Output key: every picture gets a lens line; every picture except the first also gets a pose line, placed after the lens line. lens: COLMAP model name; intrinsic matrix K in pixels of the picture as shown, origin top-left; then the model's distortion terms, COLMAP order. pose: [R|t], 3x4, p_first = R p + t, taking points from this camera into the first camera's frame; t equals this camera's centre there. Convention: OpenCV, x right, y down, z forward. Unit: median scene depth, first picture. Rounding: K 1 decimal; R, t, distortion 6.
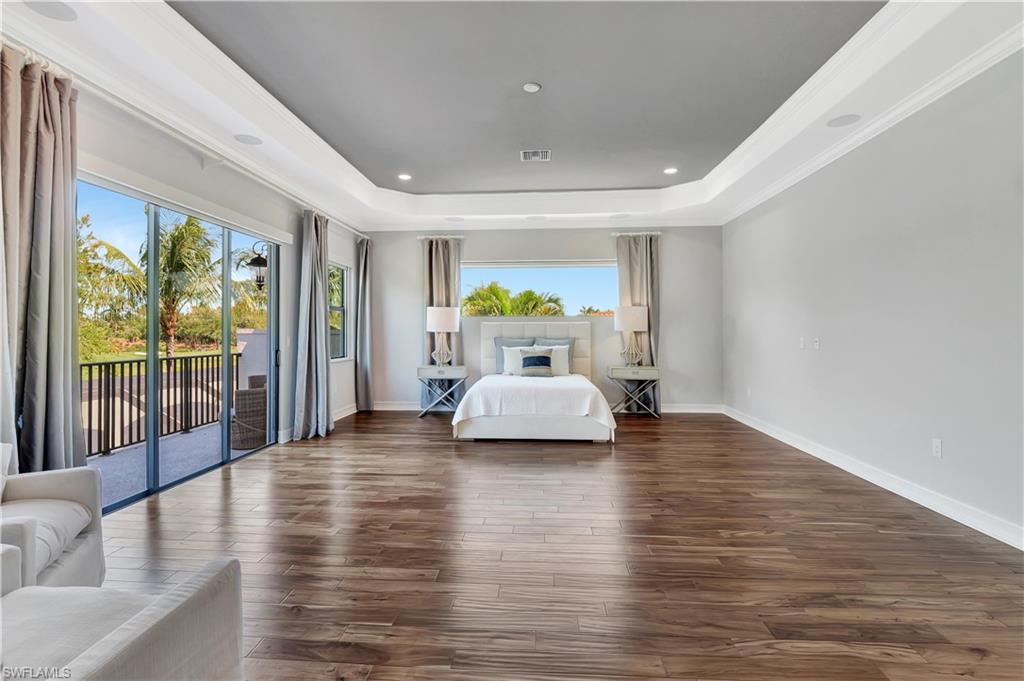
lens RADIAL K [[493.0, 0, 509.5], [0, 493.0, 331.3], [0, 0, 1]] dist [-0.015660, -0.000898]
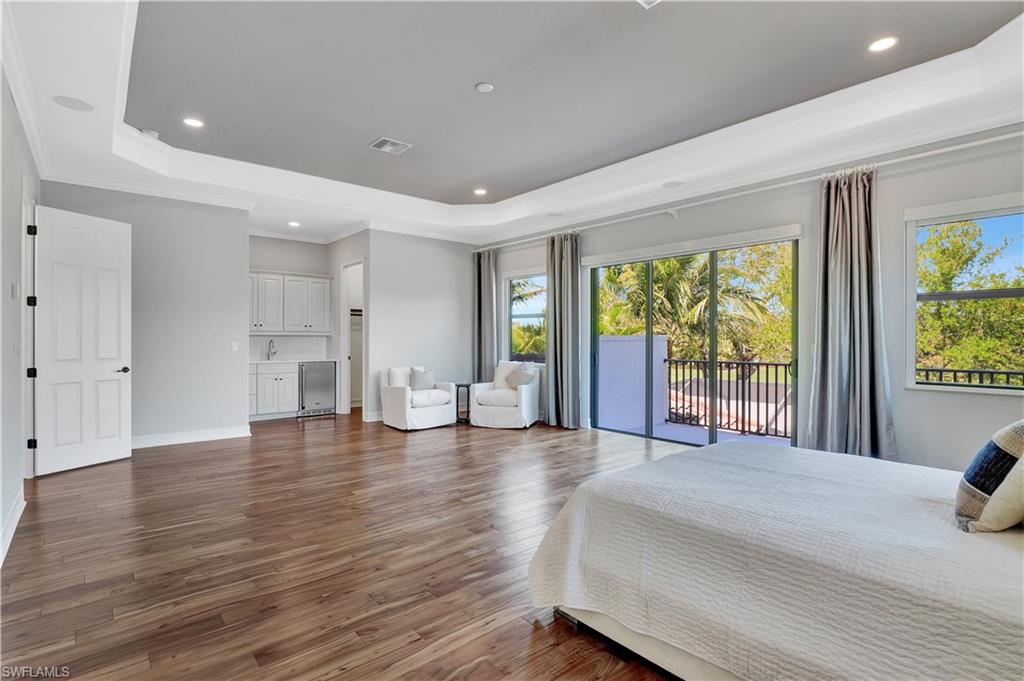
lens RADIAL K [[482.7, 0, 493.2], [0, 482.7, 341.6], [0, 0, 1]] dist [-0.039295, -0.000007]
pose [[-0.722847, -0.001545, -0.691007, 0.389723], [-0.000510, 0.999998, -0.001703, 0.007140], [0.691008, -0.000879, -0.722846, 0.958840]]
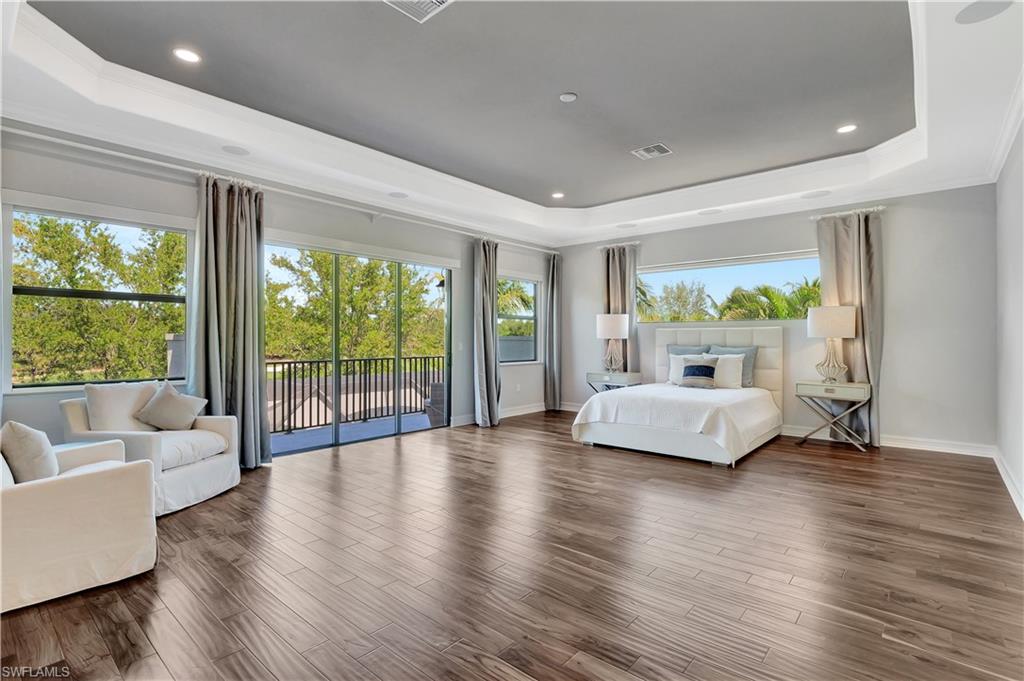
lens RADIAL K [[490.9, 0, 512.0], [0, 490.9, 340.5], [0, 0, 1]] dist [-0.018065, -0.001407]
pose [[0.798267, 0.003710, -0.602292, 0.319107], [-0.001199, 0.999989, 0.004570, 0.000858], [0.602302, -0.002926, 0.798263, 0.069409]]
